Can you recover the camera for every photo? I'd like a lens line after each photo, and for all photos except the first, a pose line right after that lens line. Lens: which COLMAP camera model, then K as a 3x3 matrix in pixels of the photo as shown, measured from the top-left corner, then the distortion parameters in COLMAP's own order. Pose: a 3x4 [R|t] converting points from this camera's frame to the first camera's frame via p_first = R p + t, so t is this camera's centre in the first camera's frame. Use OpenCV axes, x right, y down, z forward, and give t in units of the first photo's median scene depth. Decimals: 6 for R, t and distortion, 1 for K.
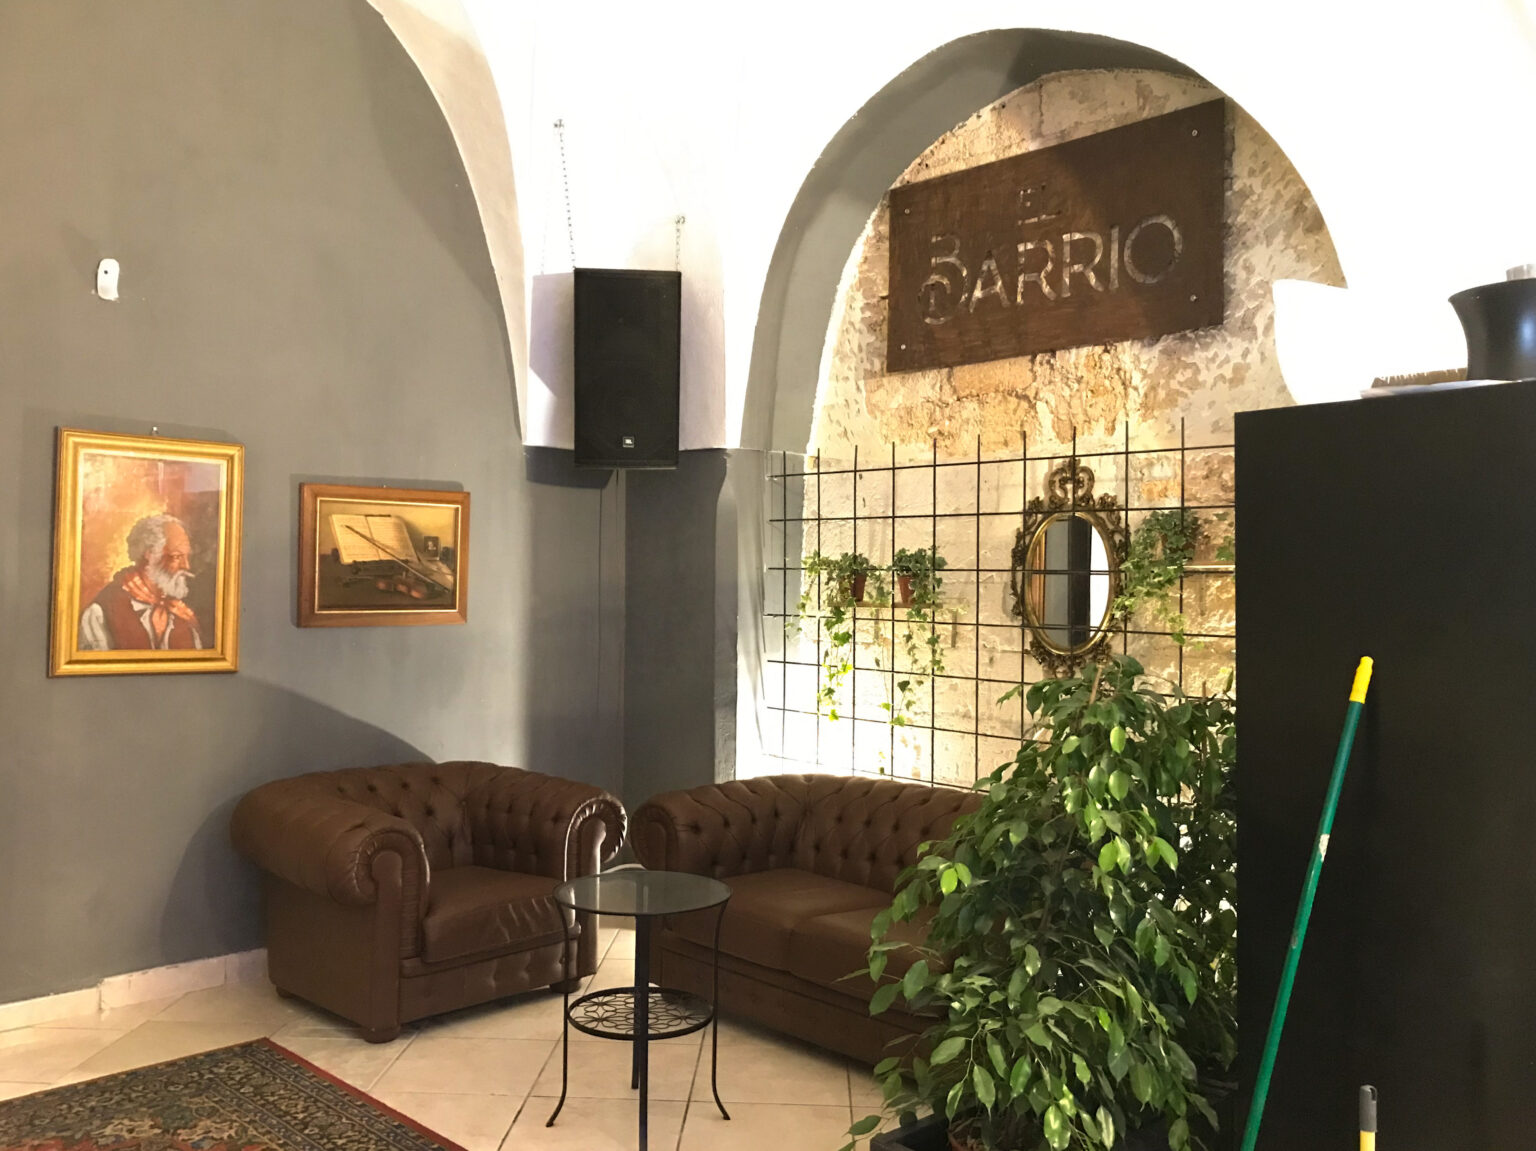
lens RADIAL K [[1260.2, 0, 756.3], [0, 1260.2, 561.9], [0, 0, 1]] dist [0.109656, -0.203321]
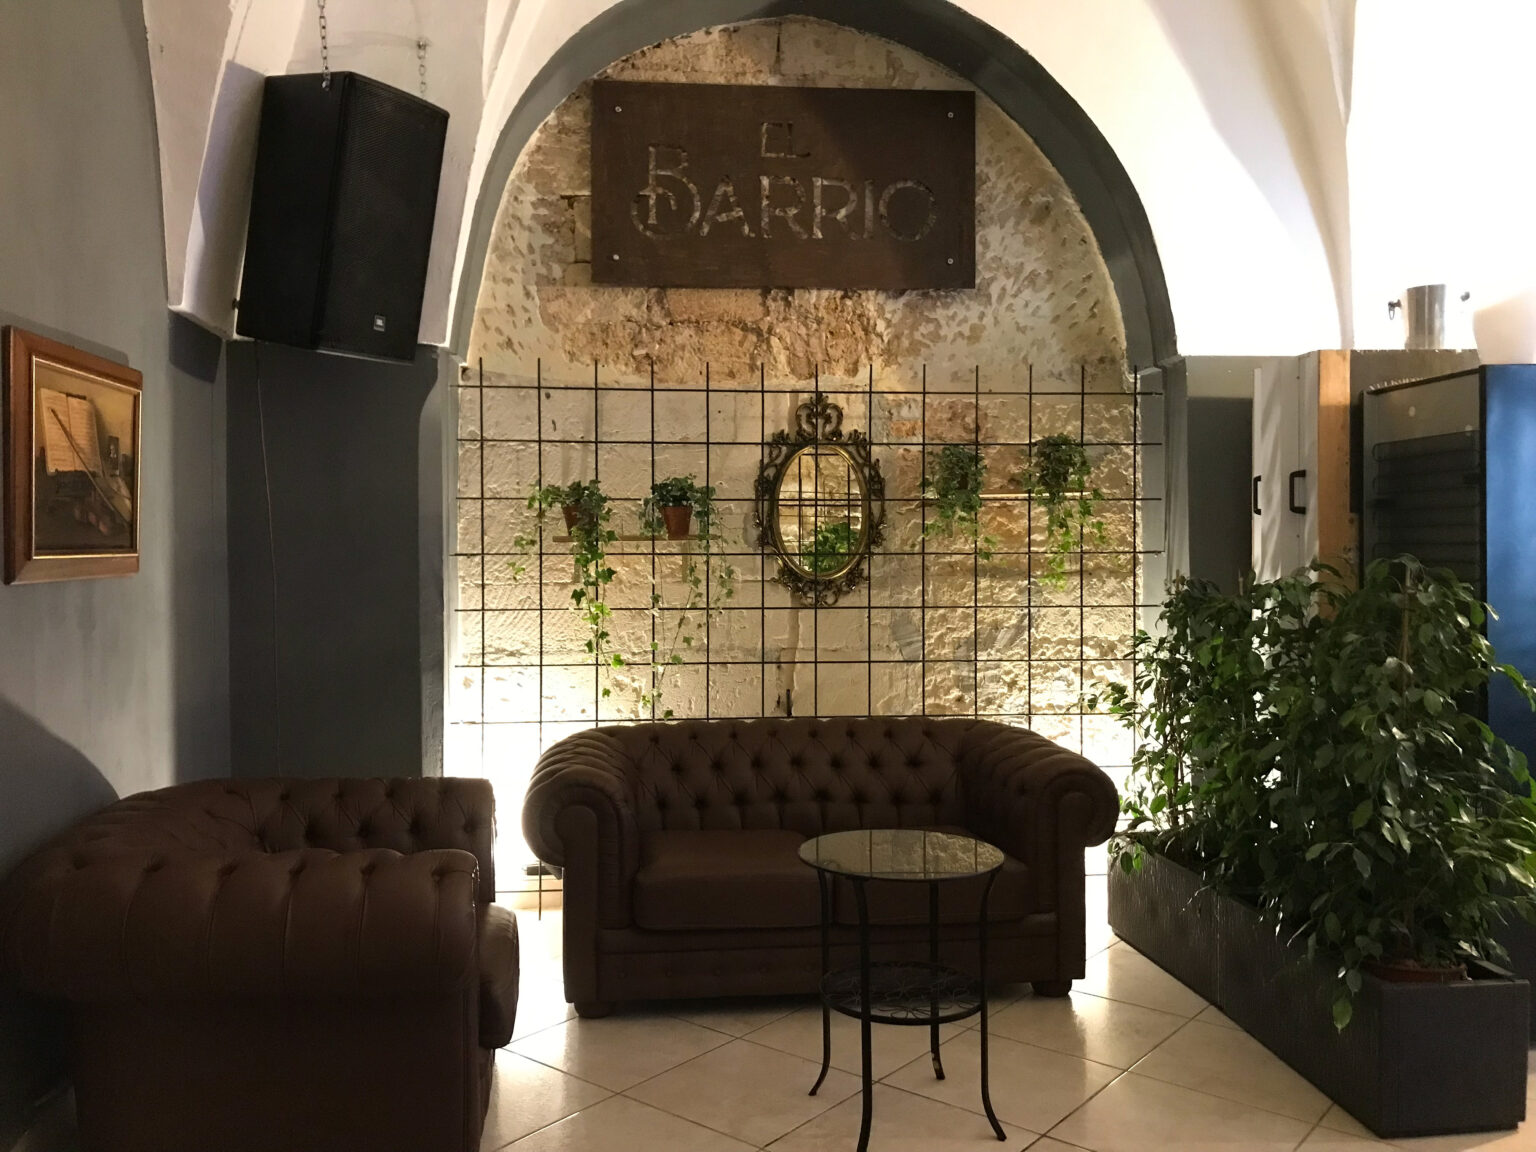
lens RADIAL K [[1260.2, 0, 756.3], [0, 1260.2, 562.4], [0, 0, 1]] dist [0.109656, -0.203321]
pose [[0.628610, -0.021441, 0.777425, -0.617686], [0.001829, 0.999658, 0.026091, 0.031136], [-0.777719, -0.014979, 0.628434, 0.388703]]
